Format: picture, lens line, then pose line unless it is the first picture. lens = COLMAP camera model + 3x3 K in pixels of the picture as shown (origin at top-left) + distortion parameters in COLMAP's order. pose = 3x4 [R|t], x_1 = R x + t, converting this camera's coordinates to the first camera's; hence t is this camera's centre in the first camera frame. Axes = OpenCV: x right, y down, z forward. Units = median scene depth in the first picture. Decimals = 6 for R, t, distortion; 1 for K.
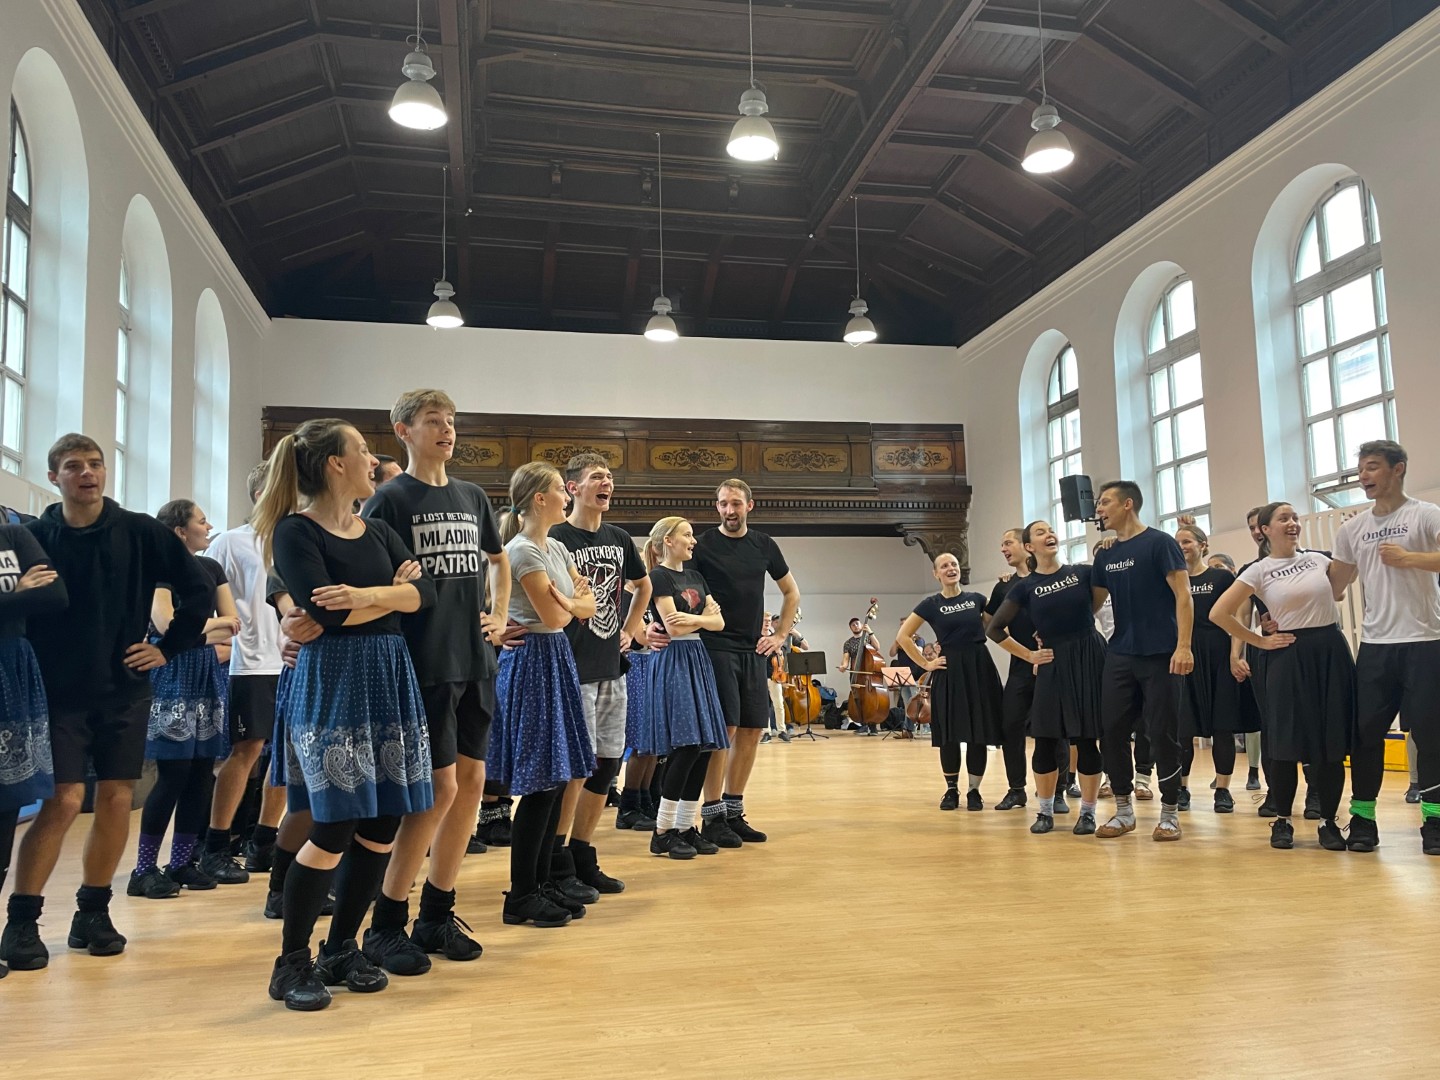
lens RADIAL K [[1135.7, 0, 723.2], [0, 1135.7, 549.5], [0, 0, 1]] dist [0.045201, -0.010351]
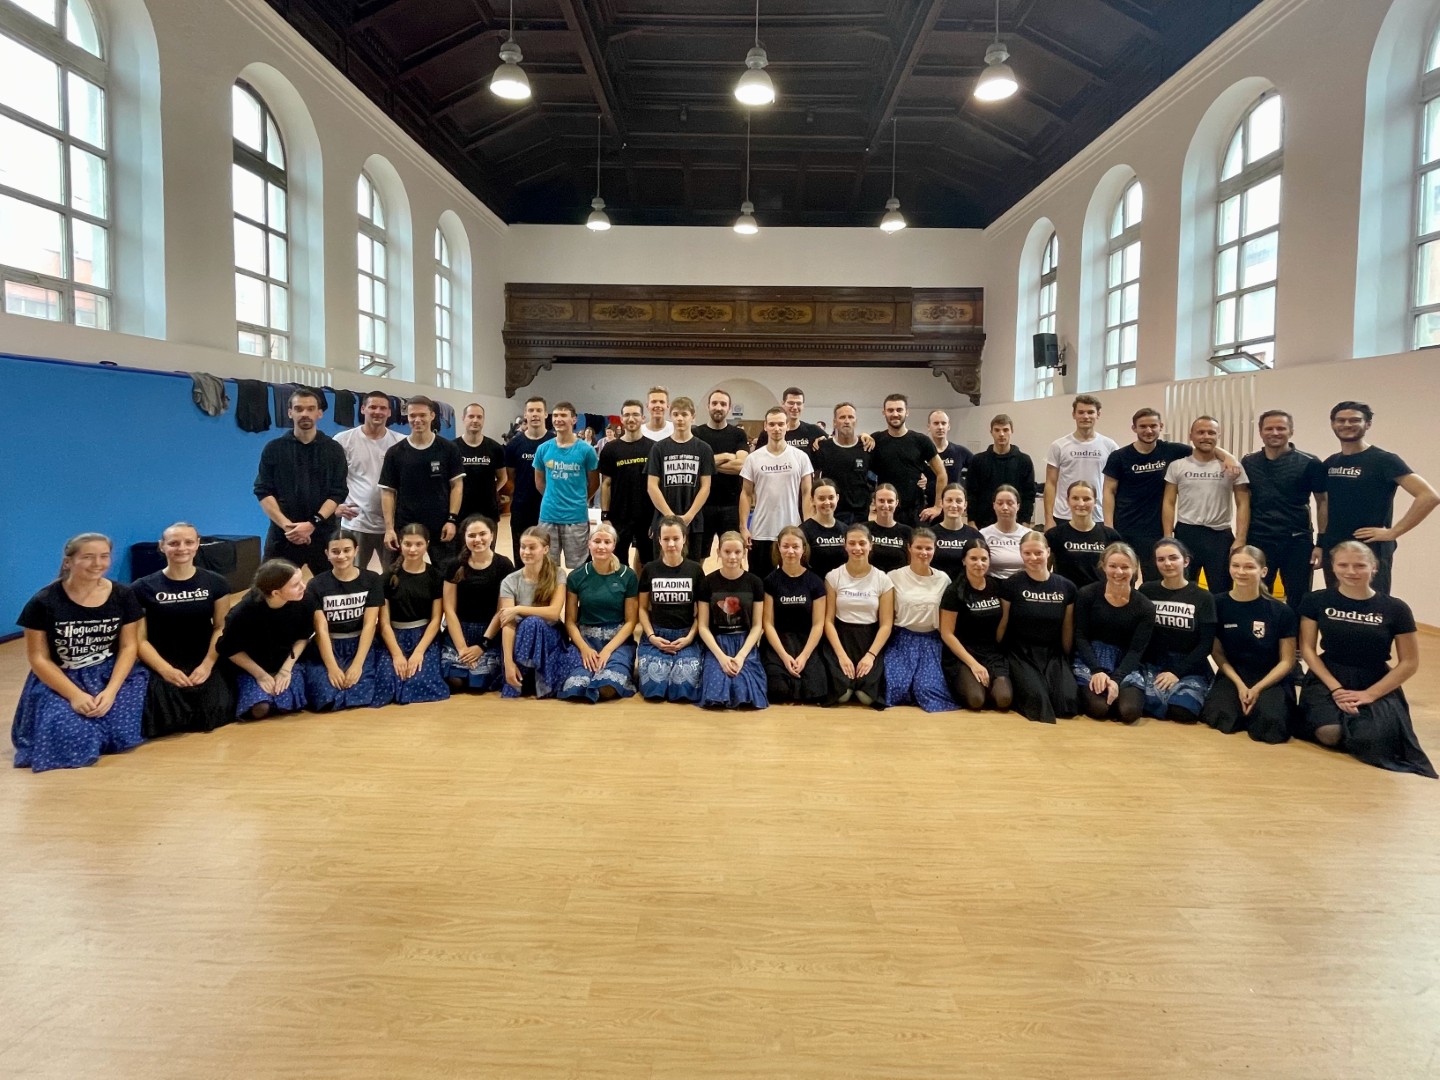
lens RADIAL K [[718.3, 0, 724.6], [0, 718.3, 459.2], [0, 0, 1]] dist [-0.003315, 0.000070]
pose [[0.974584, 0.044547, -0.219549, 0.135786], [-0.011385, 0.988612, 0.150055, -0.040999], [0.223734, -0.143742, 0.963993, 0.091010]]
